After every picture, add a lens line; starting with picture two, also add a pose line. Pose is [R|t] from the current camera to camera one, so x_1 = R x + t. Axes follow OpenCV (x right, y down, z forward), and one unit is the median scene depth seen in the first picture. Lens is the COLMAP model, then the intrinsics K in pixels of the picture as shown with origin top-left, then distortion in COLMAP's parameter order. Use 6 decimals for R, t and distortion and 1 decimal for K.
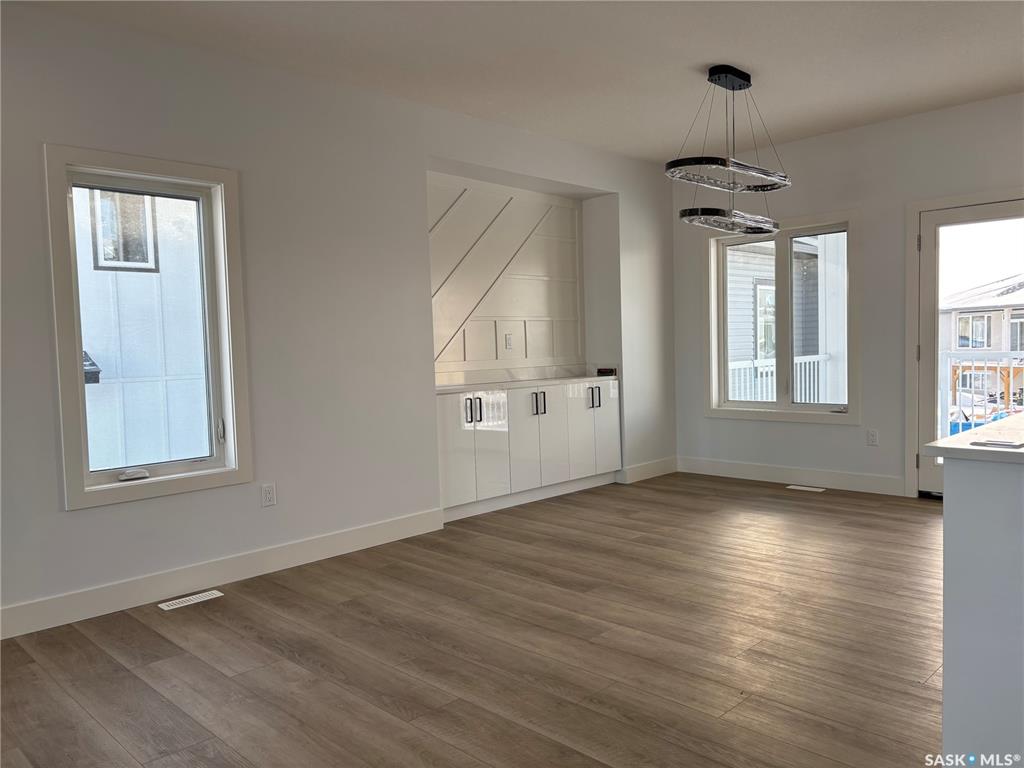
lens RADIAL K [[772.8, 0, 512.0], [0, 772.8, 384.0], [0, 0, 1]] dist [0.008726, -0.006311]
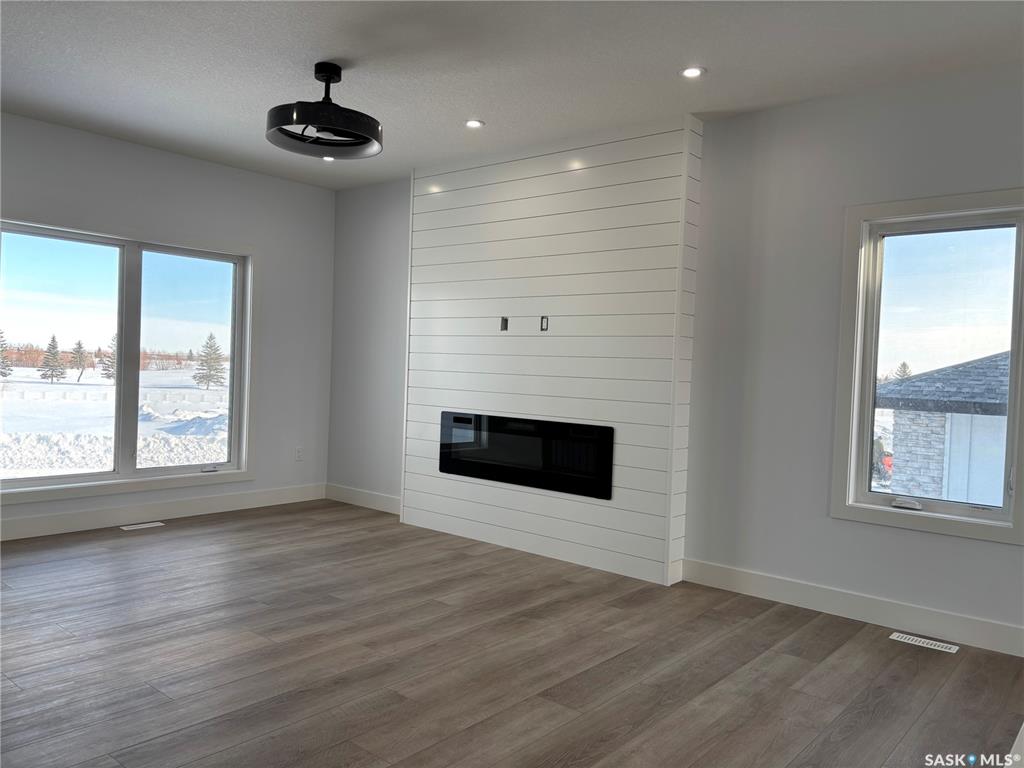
lens RADIAL K [[772.8, 0, 512.0], [0, 772.8, 384.0], [0, 0, 1]] dist [0.008726, -0.006311]
pose [[0.076299, 0.053819, -0.995632, 0.551536], [-0.093626, 0.994517, 0.046583, -0.044990], [0.992680, 0.089663, 0.080919, 0.422049]]
